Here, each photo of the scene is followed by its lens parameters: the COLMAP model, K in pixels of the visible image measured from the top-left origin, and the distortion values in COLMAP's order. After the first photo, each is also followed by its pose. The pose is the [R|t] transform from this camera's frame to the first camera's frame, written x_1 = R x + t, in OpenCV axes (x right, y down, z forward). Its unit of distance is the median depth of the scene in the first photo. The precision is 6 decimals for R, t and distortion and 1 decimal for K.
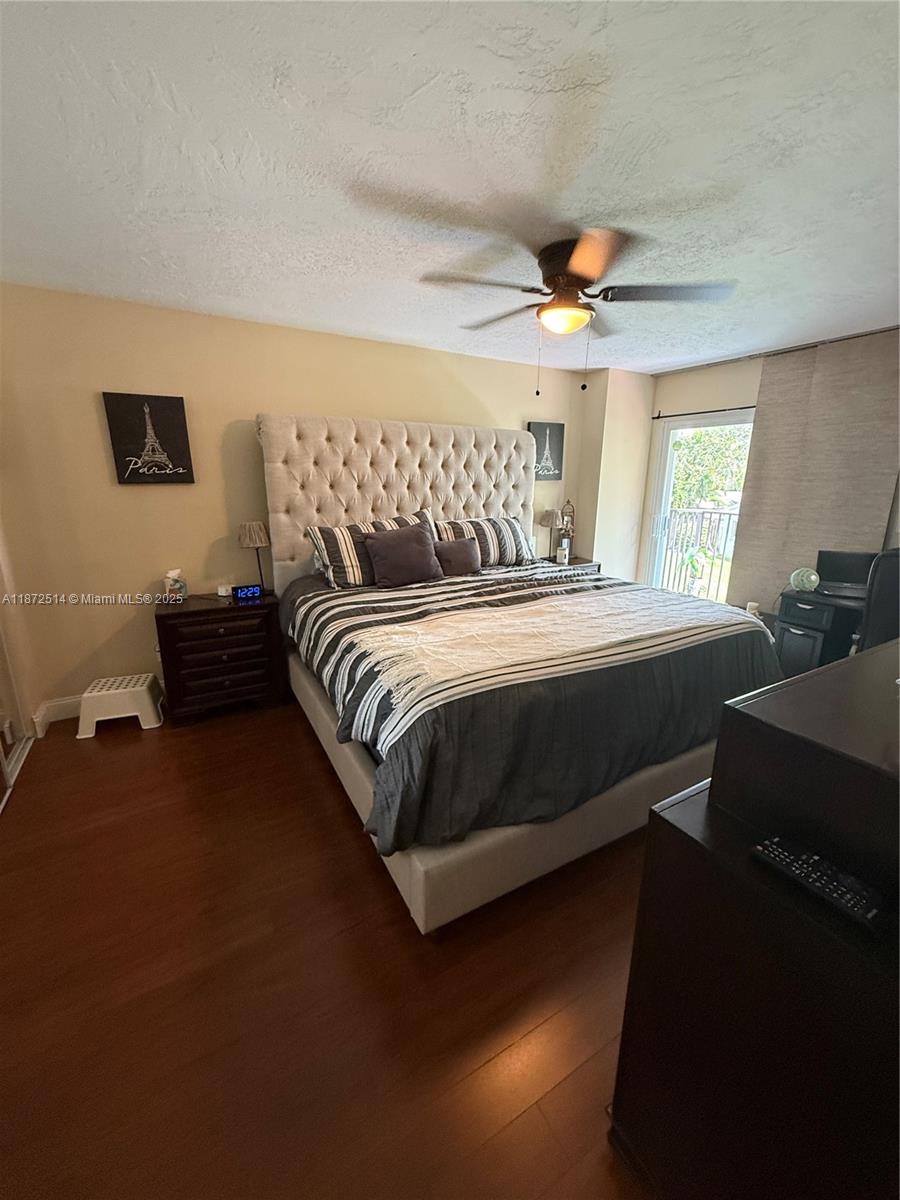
lens RADIAL K [[476.0, 0, 450.3], [0, 476.0, 597.2], [0, 0, 1]] dist [0.000788, 0.000256]
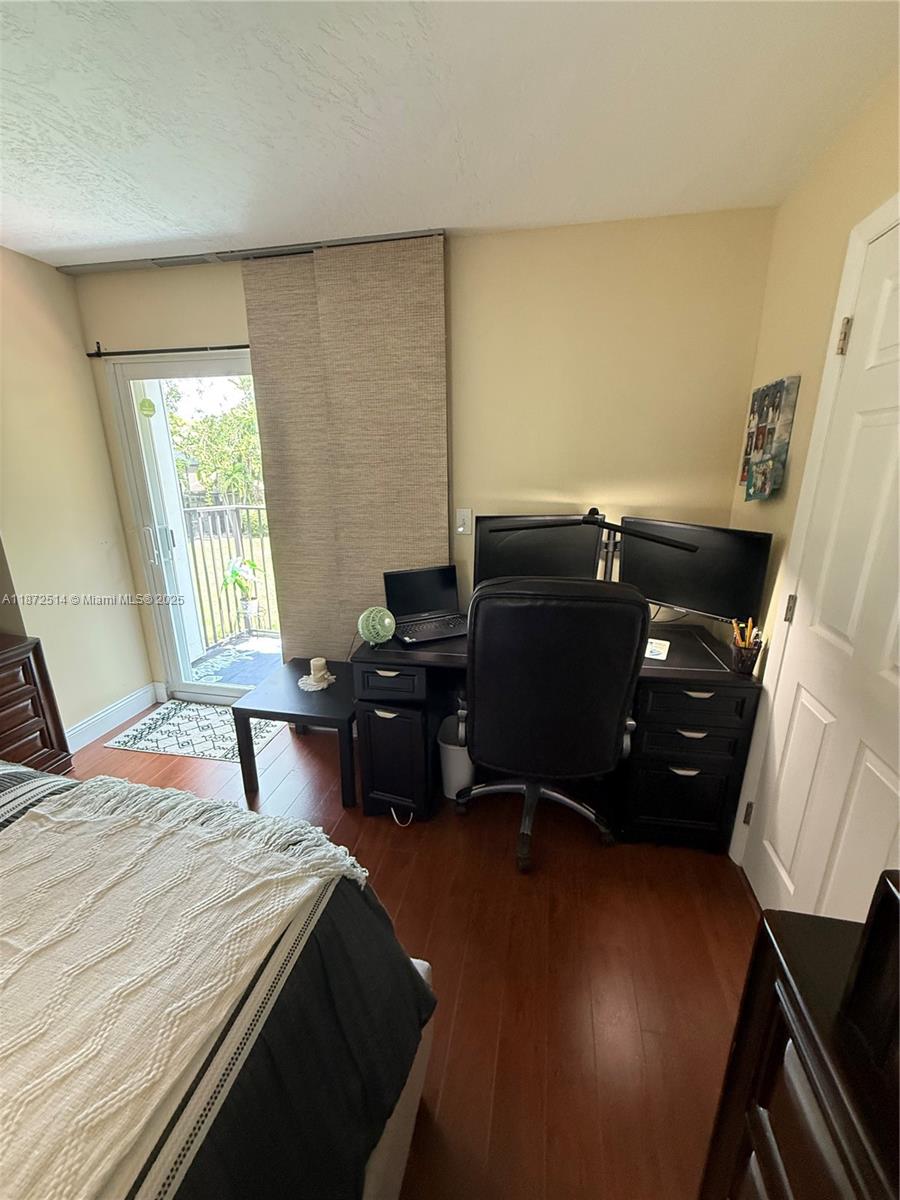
lens RADIAL K [[476.0, 0, 450.3], [0, 476.0, 597.2], [0, 0, 1]] dist [0.000788, 0.000256]
pose [[0.667902, -0.220392, 0.710869, 0.270758], [0.193614, 0.973715, 0.119971, -0.095894], [-0.718624, 0.057505, 0.693017, 0.360636]]
